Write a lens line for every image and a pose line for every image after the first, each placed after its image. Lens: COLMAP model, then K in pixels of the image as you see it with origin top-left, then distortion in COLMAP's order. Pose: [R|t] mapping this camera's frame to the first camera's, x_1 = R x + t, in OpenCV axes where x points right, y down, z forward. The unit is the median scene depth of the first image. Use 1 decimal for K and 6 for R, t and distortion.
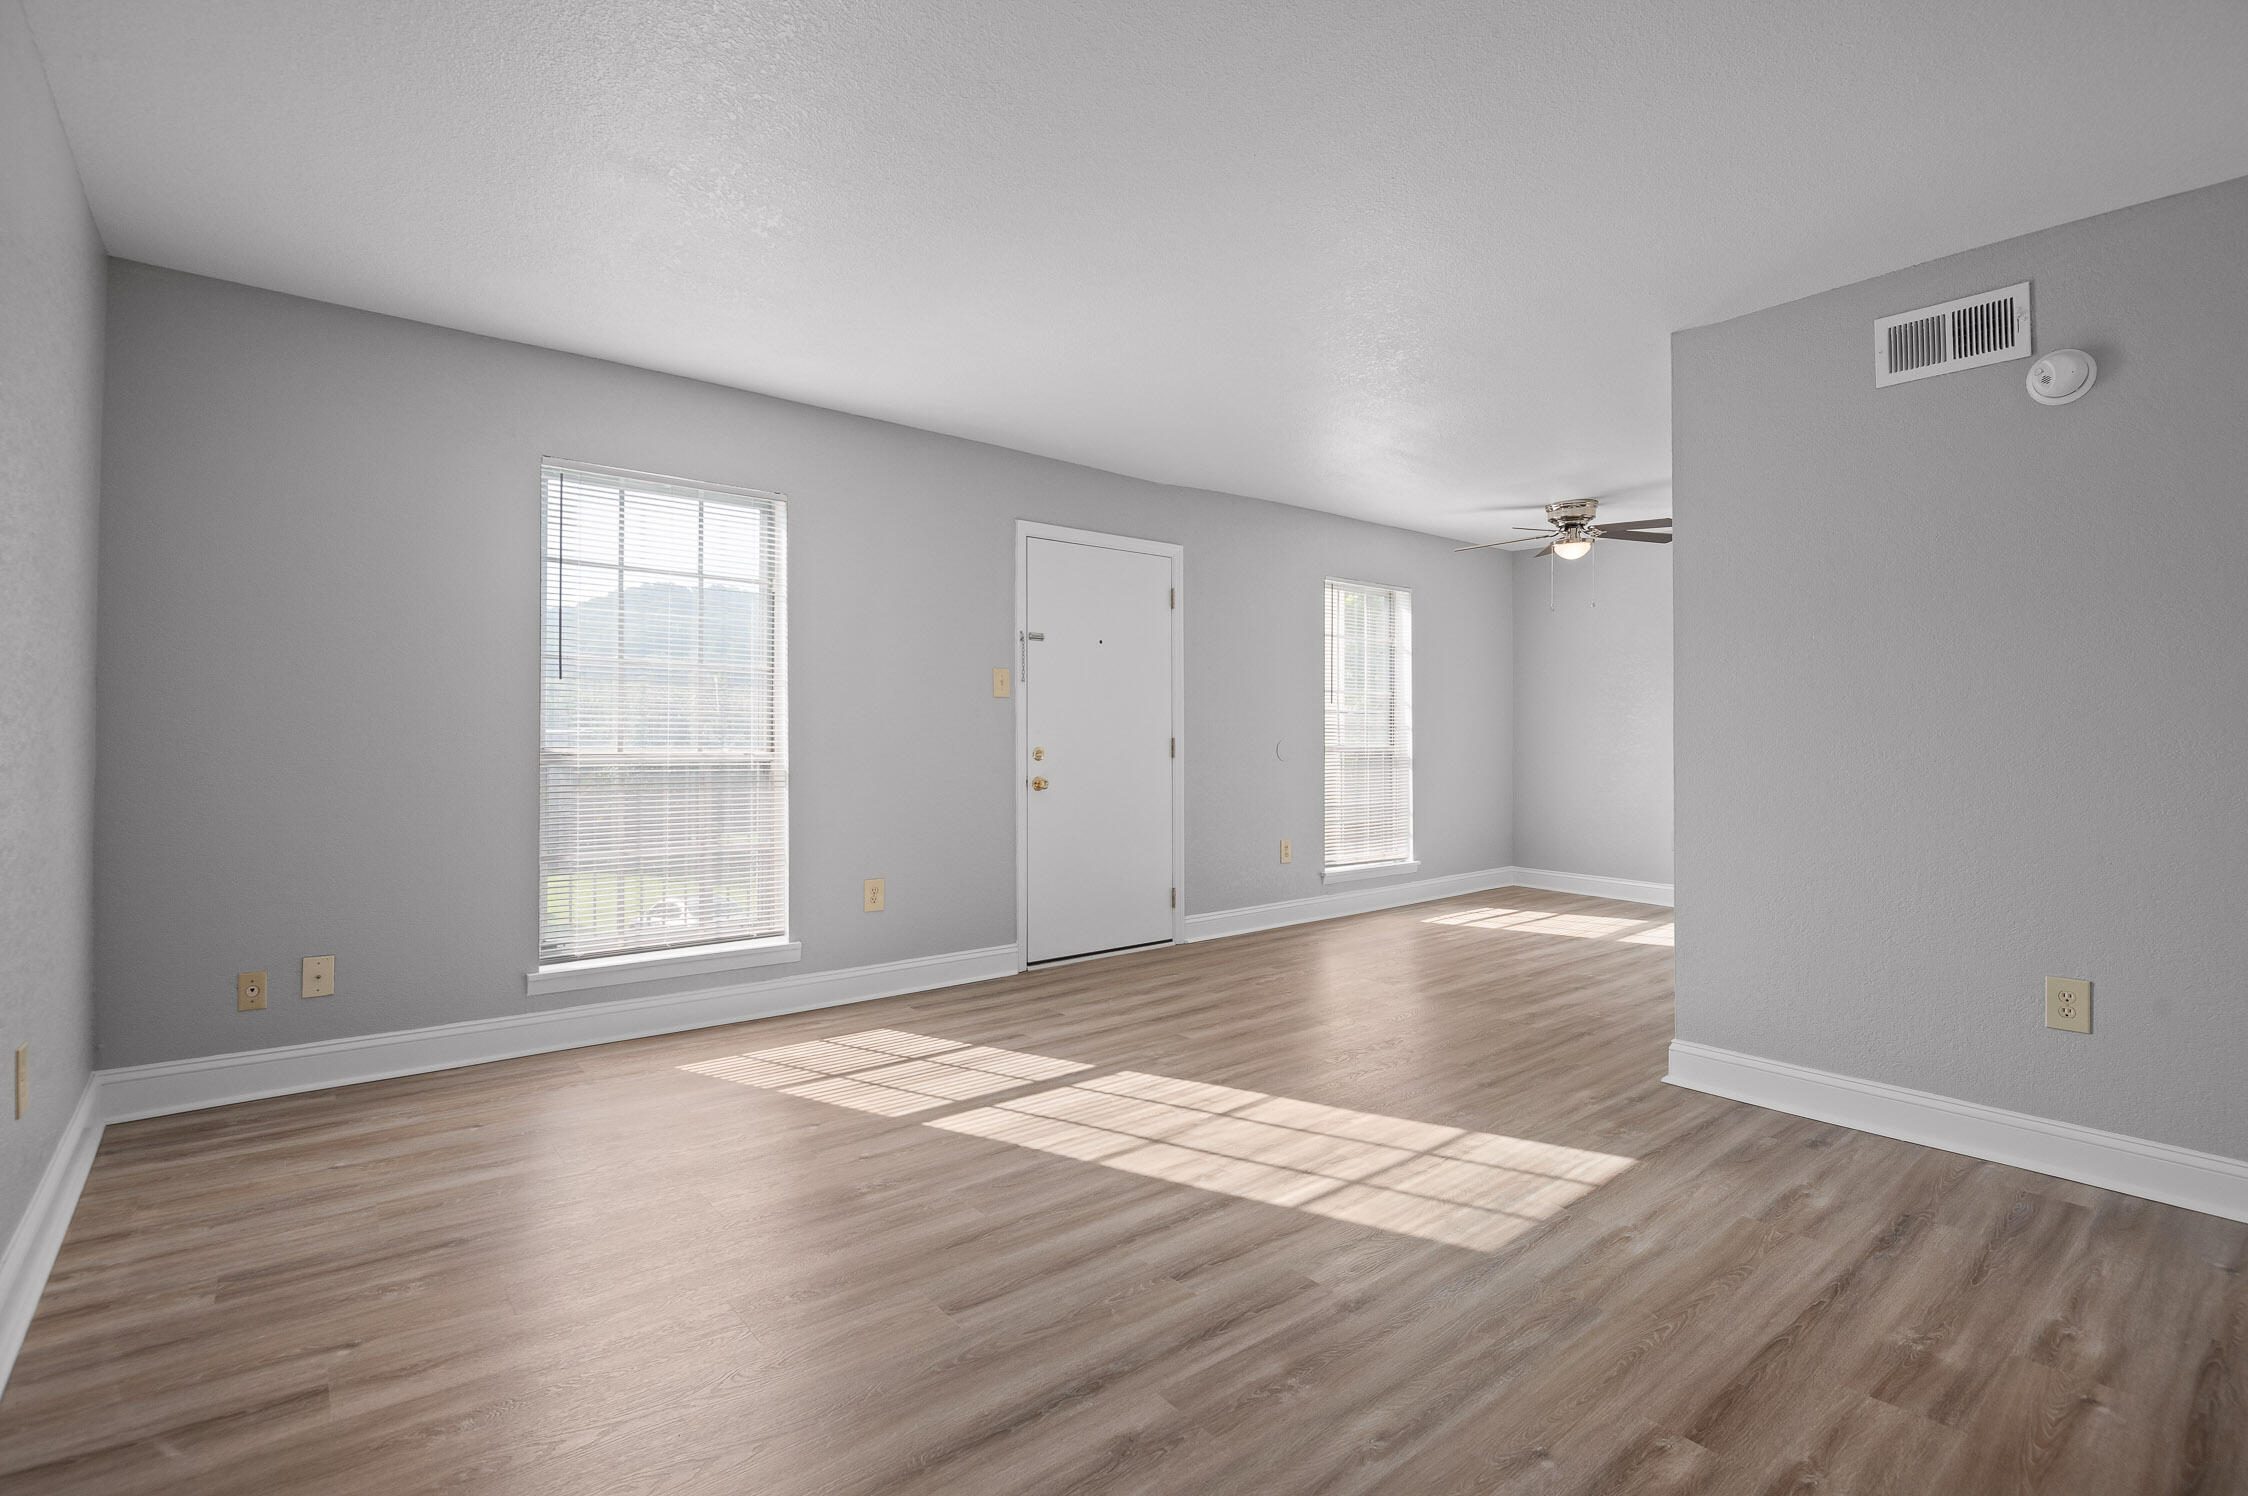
lens RADIAL K [[1042.3, 0, 1124.4], [0, 1042.3, 733.8], [0, 0, 1]] dist [-0.001845, -0.000302]
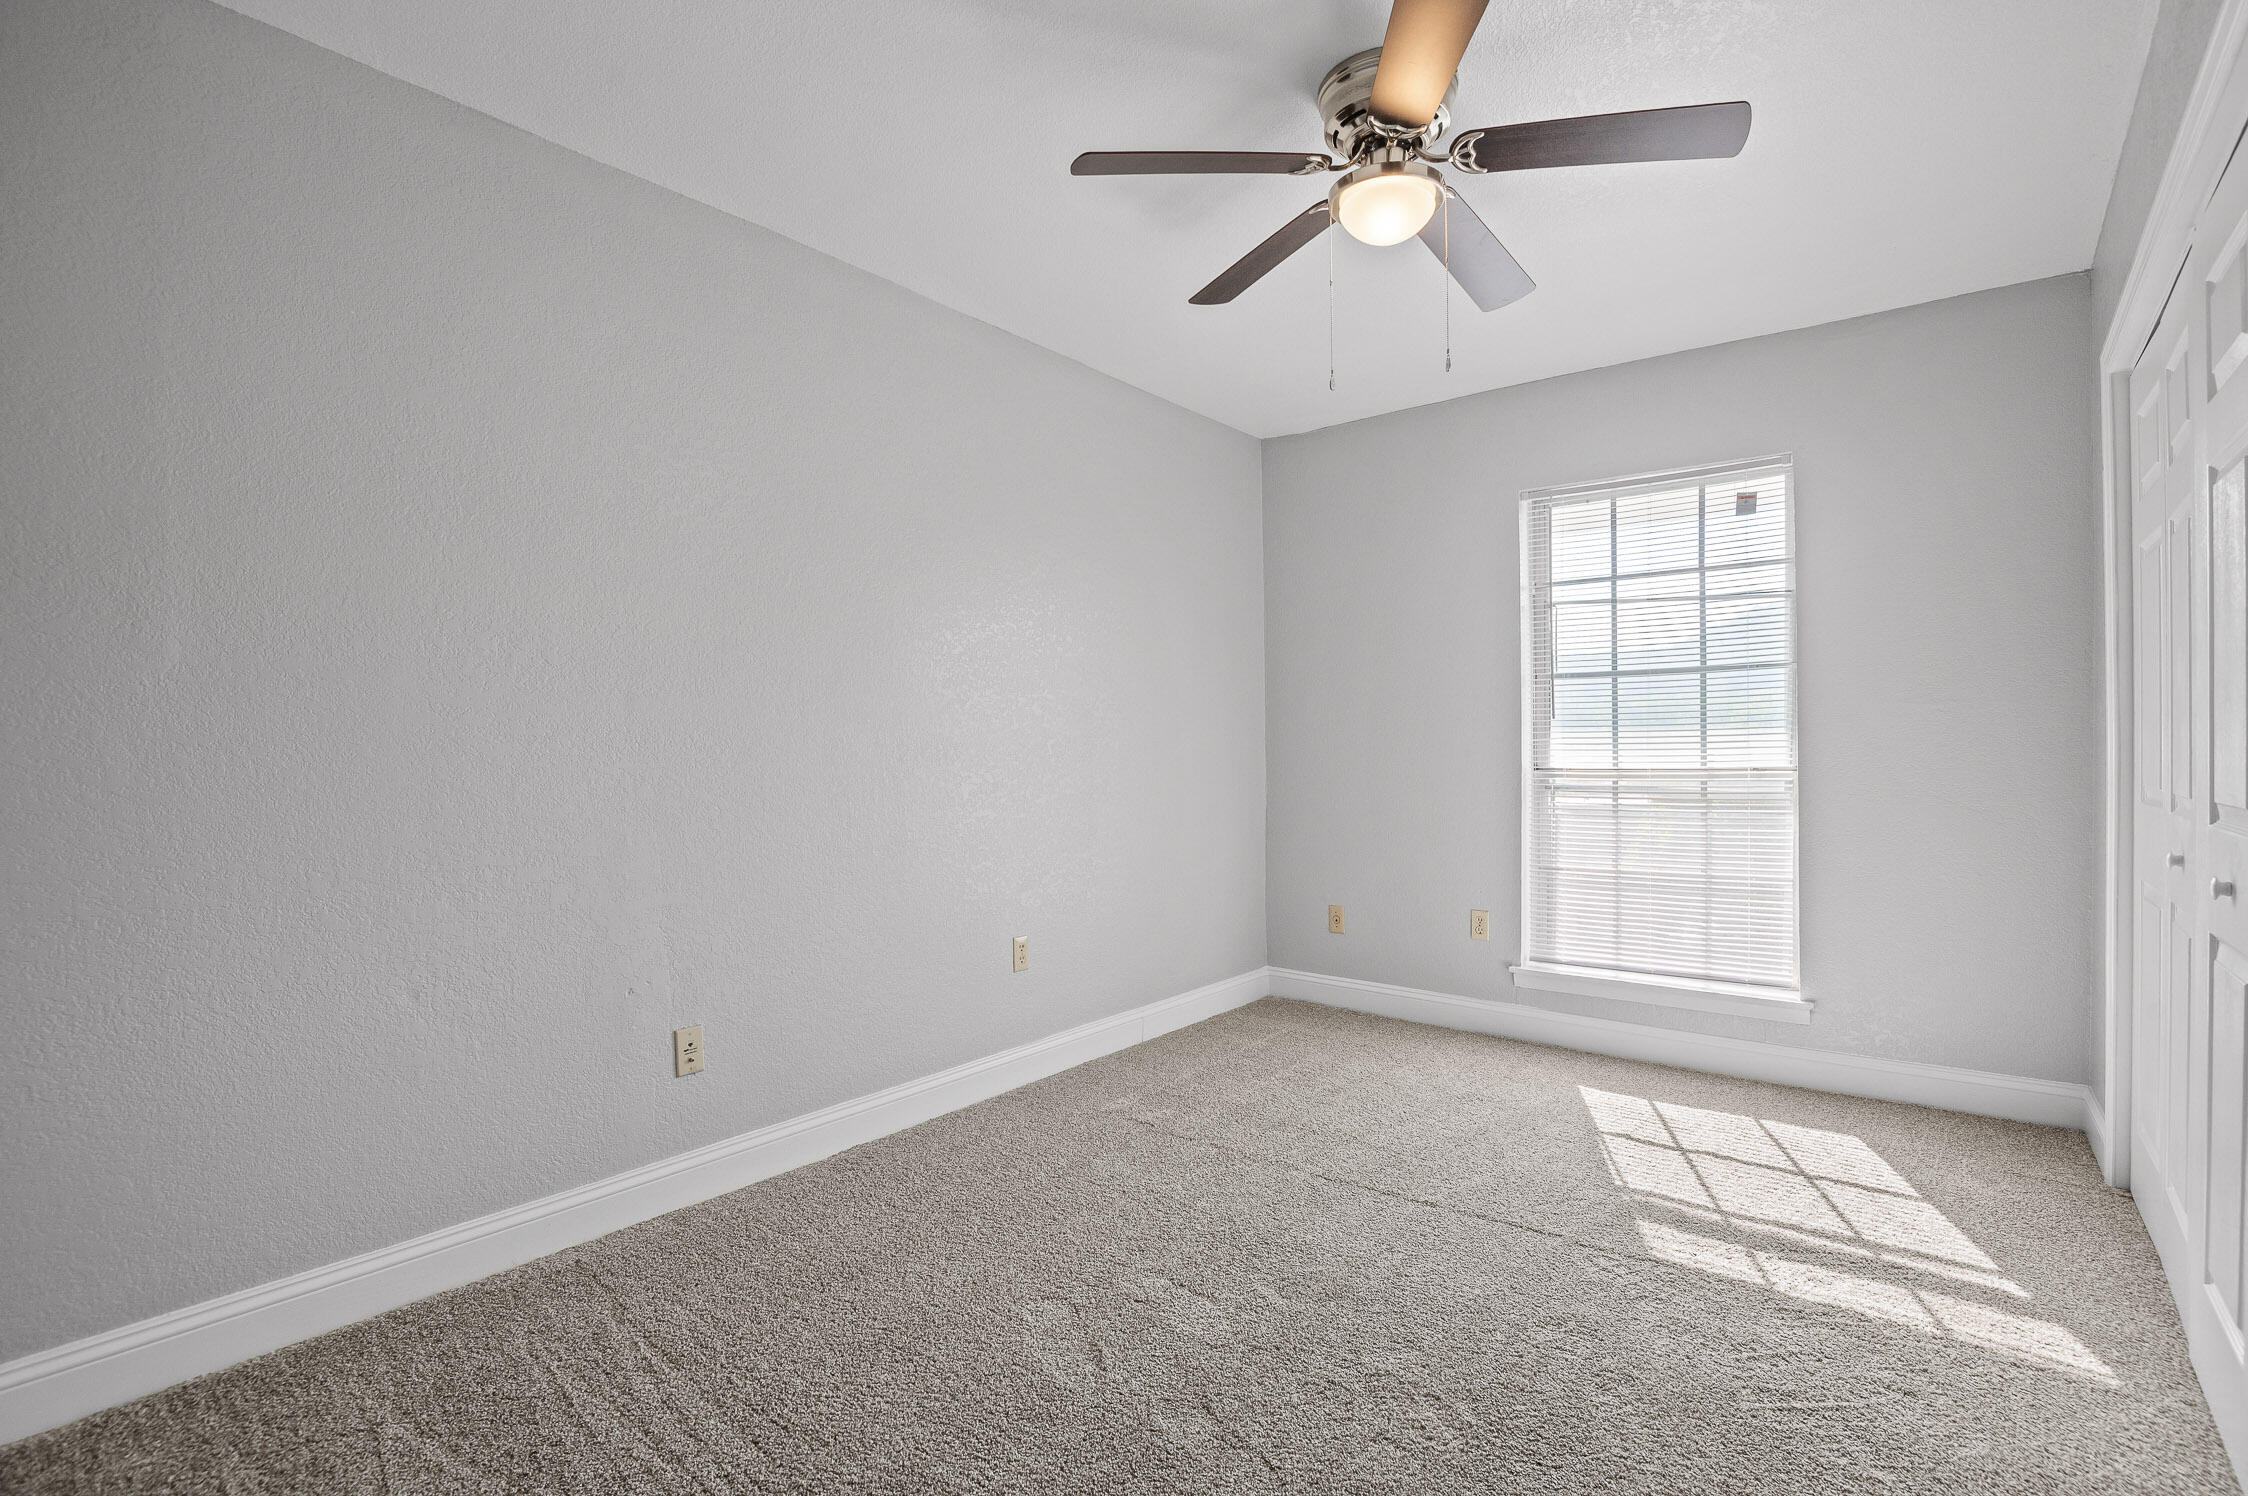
lens RADIAL K [[1069.8, 0, 1131.3], [0, 1069.8, 765.2], [0, 0, 1]] dist [-0.002625, -0.000362]
pose [[0.214122, 0.005282, -0.976793, 0.451264], [0.015706, 0.999837, 0.008850, -0.000114], [0.976681, -0.017237, 0.214005, 0.364022]]
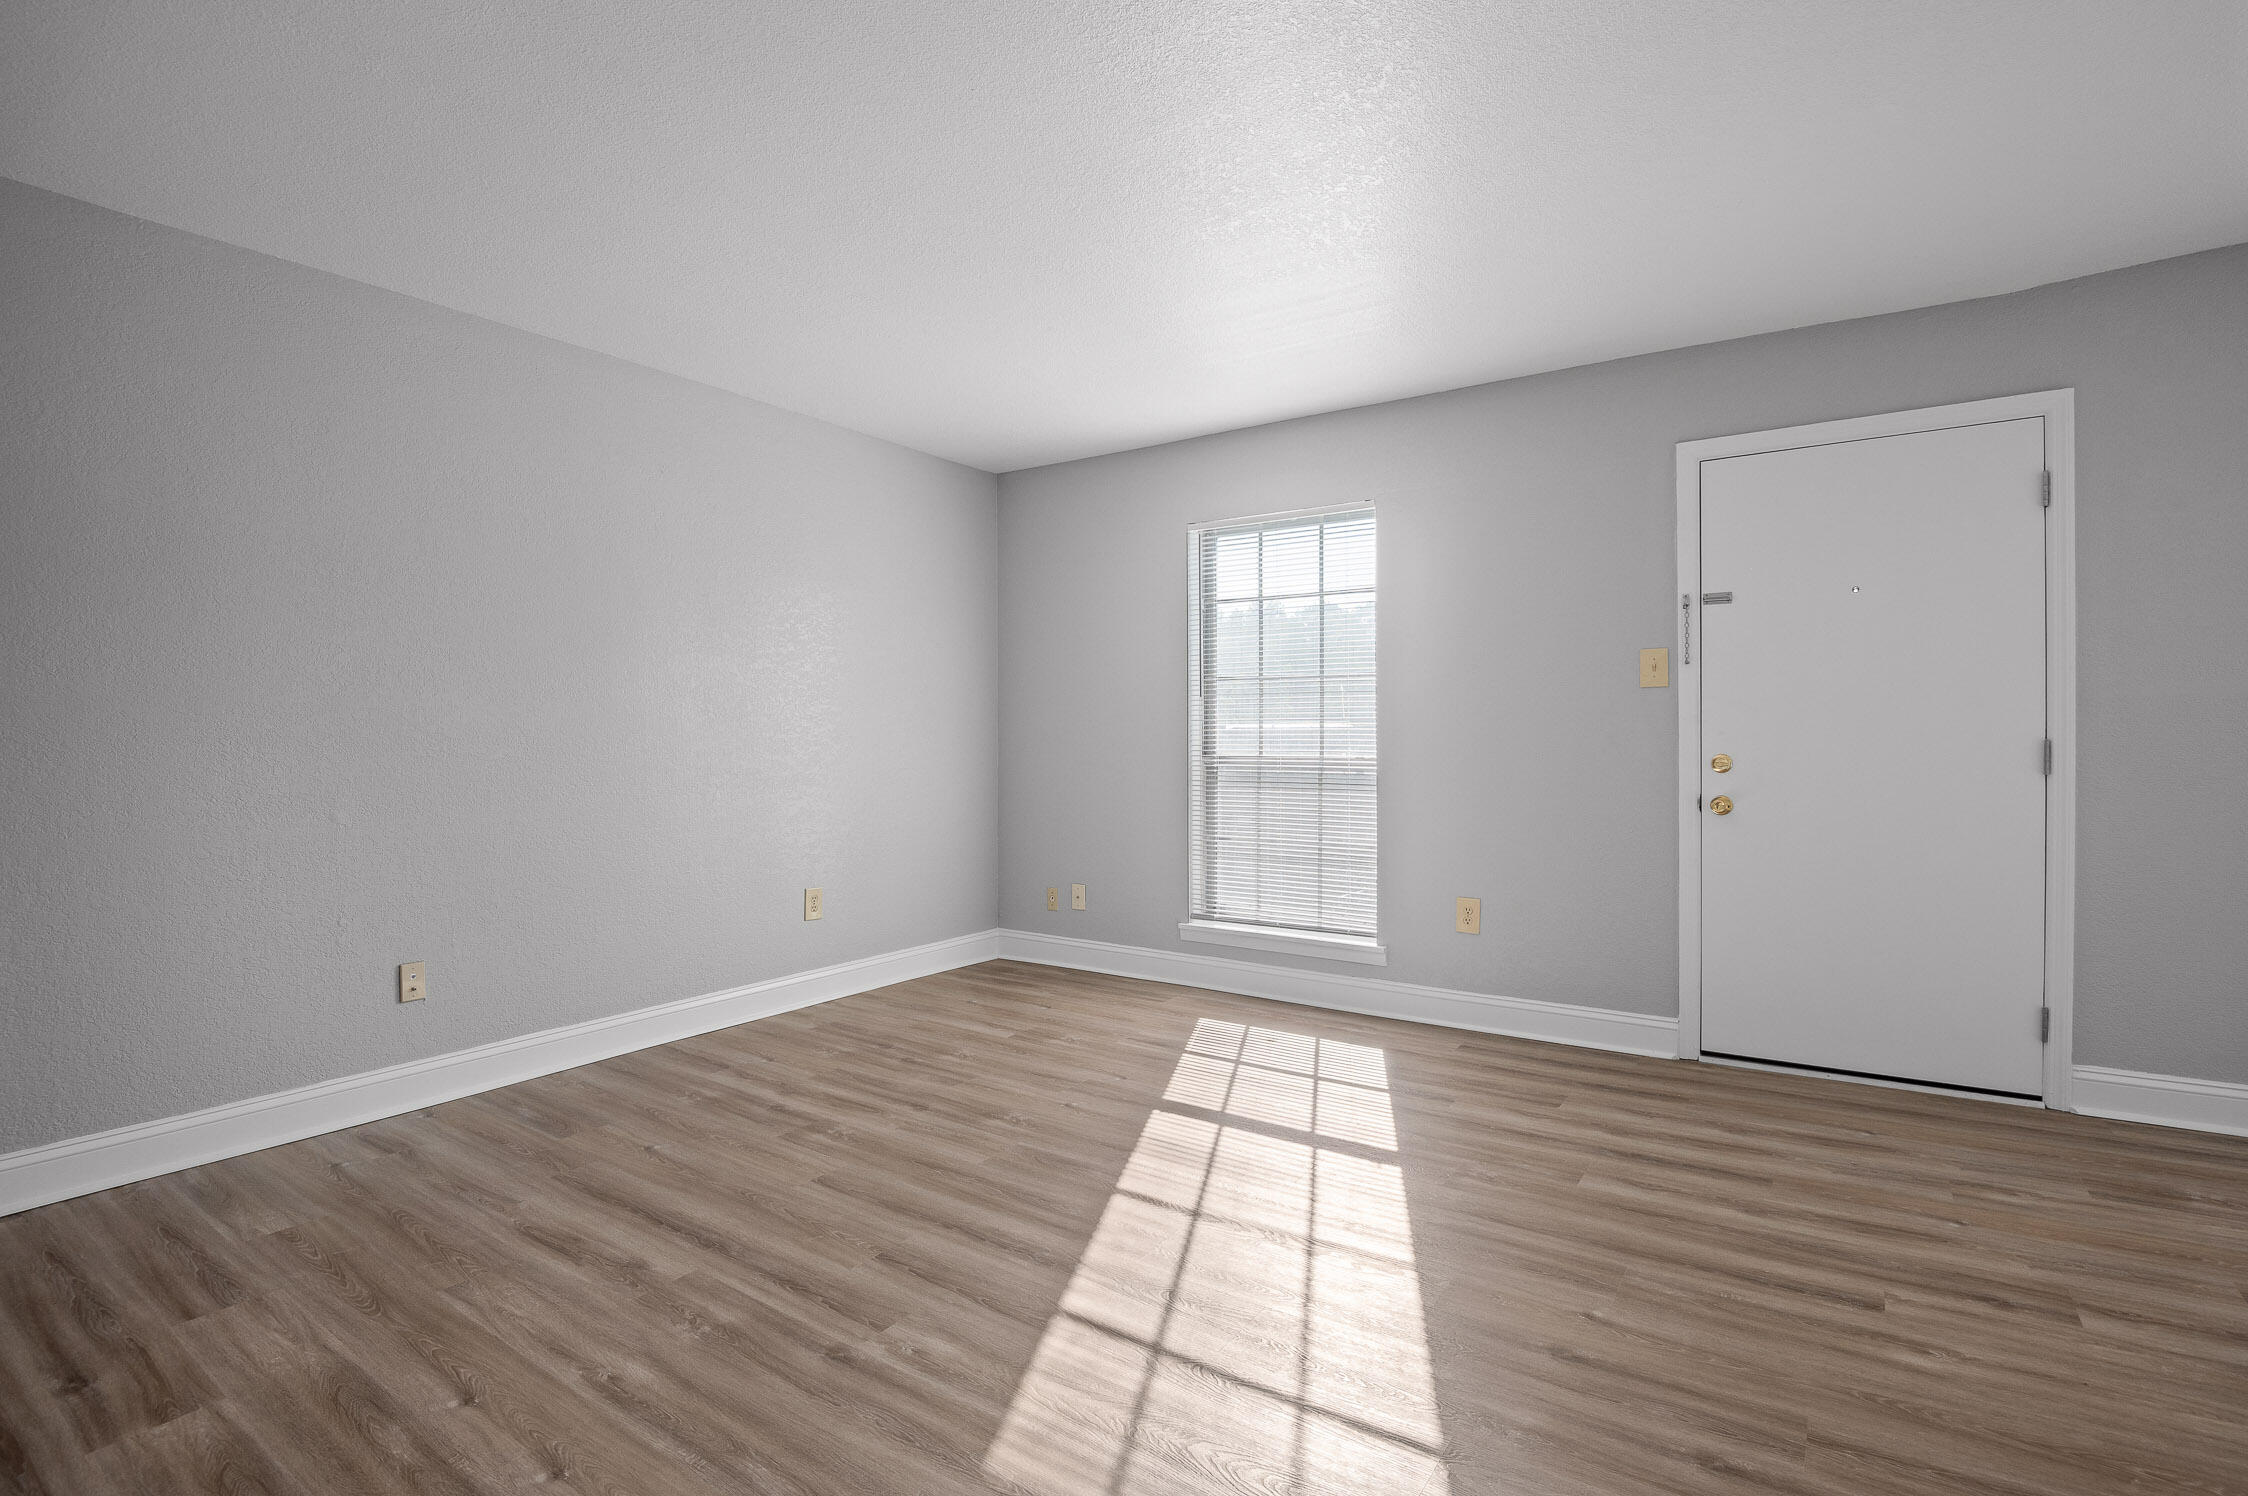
lens RADIAL K [[1044.3, 0, 1124.0], [0, 1044.3, 748.0], [0, 0, 1]] dist [-0.003831, -0.000837]
pose [[0.271865, 0.000405, -0.962335, 0.682465], [0.011119, 0.999932, 0.003562, 0.003103], [0.962271, -0.011669, 0.271842, 0.574187]]
